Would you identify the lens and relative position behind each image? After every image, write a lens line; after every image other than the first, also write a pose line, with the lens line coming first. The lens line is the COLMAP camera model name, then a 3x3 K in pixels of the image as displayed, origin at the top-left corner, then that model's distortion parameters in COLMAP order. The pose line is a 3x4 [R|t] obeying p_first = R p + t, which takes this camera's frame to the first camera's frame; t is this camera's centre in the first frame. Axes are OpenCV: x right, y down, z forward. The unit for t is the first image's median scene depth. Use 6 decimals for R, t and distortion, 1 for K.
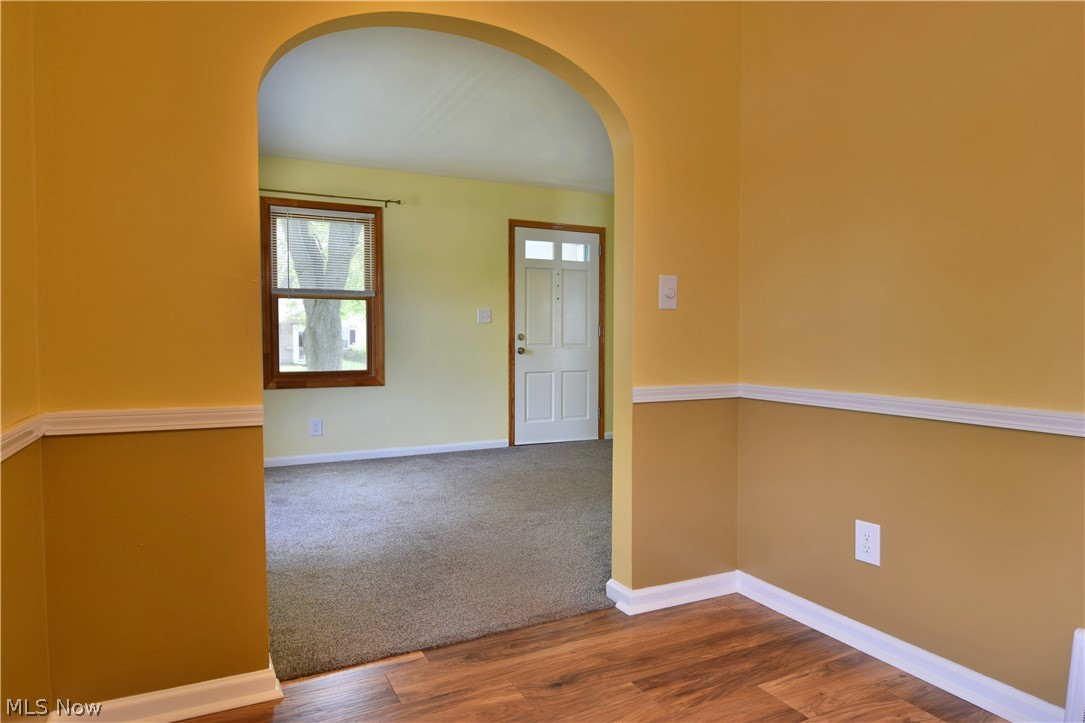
lens RADIAL K [[662.6, 0, 546.1], [0, 662.6, 364.6], [0, 0, 1]] dist [-0.009329, -0.008192]
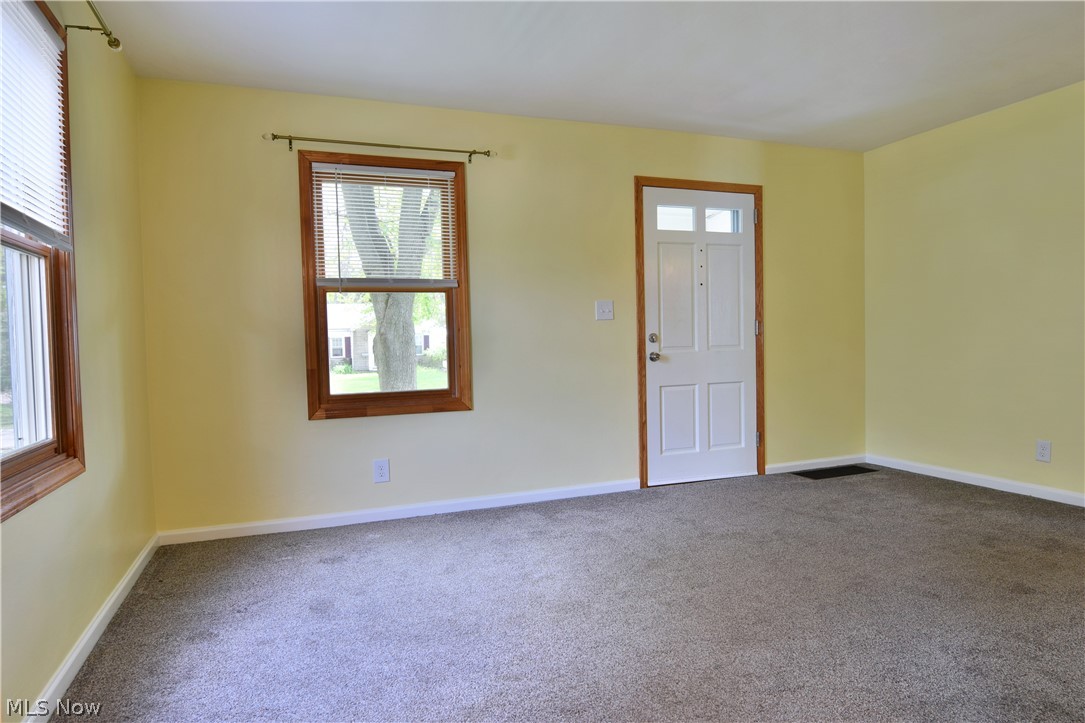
lens RADIAL K [[662.6, 0, 546.1], [0, 662.6, 364.6], [0, 0, 1]] dist [-0.009329, -0.008192]
pose [[0.994162, -0.020904, -0.105850, -0.079216], [0.020674, 0.999781, -0.003272, -0.012466], [0.105895, 0.001065, 0.994377, 0.264360]]
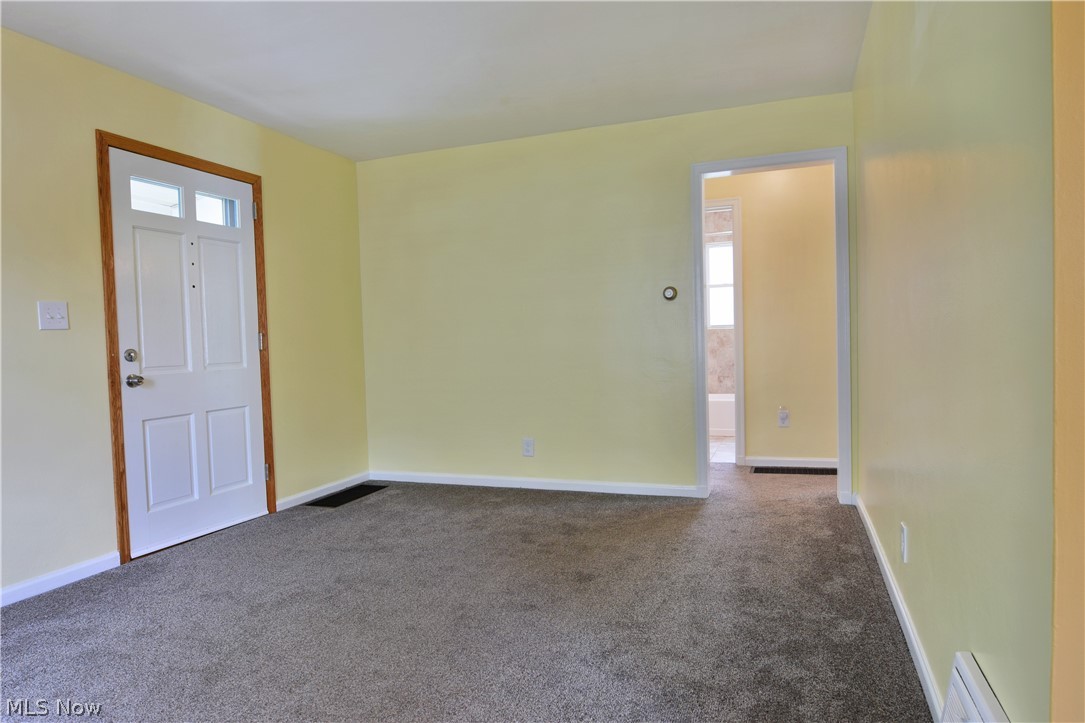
lens RADIAL K [[662.6, 0, 546.1], [0, 662.6, 364.6], [0, 0, 1]] dist [-0.009329, -0.008192]
pose [[0.740673, -0.051052, 0.669924, -0.147476], [0.061006, 0.998100, 0.008611, -0.018428], [-0.669091, 0.034491, 0.742380, 0.382447]]
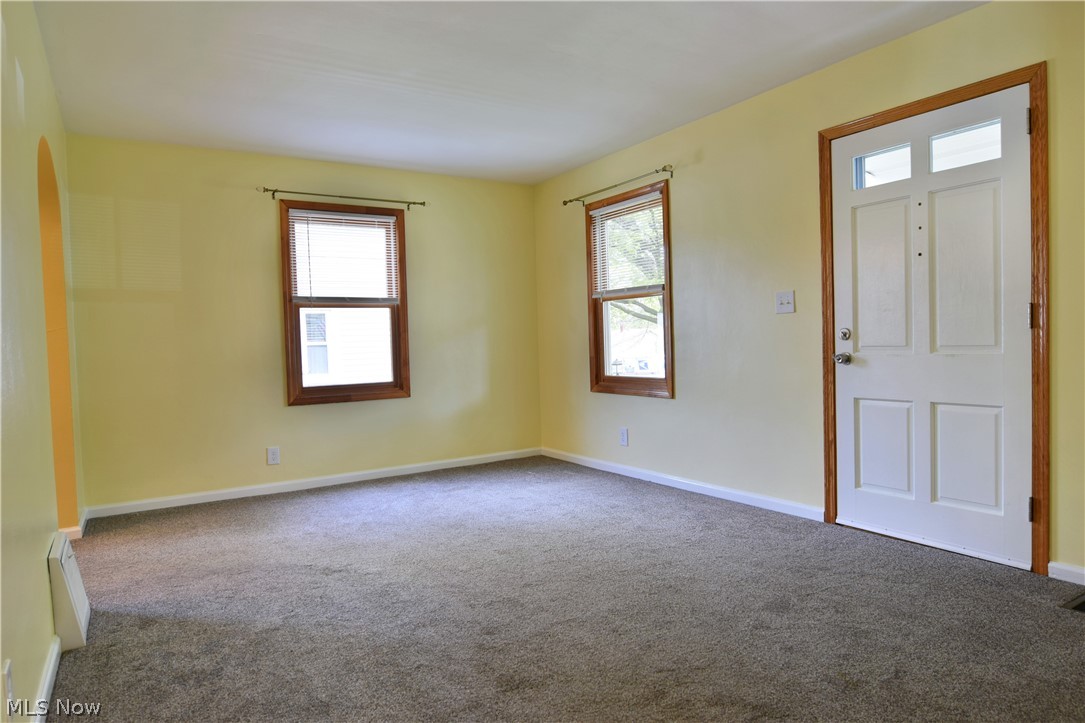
lens RADIAL K [[662.6, 0, 546.1], [0, 662.6, 364.6], [0, 0, 1]] dist [-0.009329, -0.008192]
pose [[0.090723, 0.032745, -0.995338, 0.497636], [-0.012013, 0.999423, 0.031785, -0.030833], [0.995804, 0.009073, 0.091064, 0.700280]]
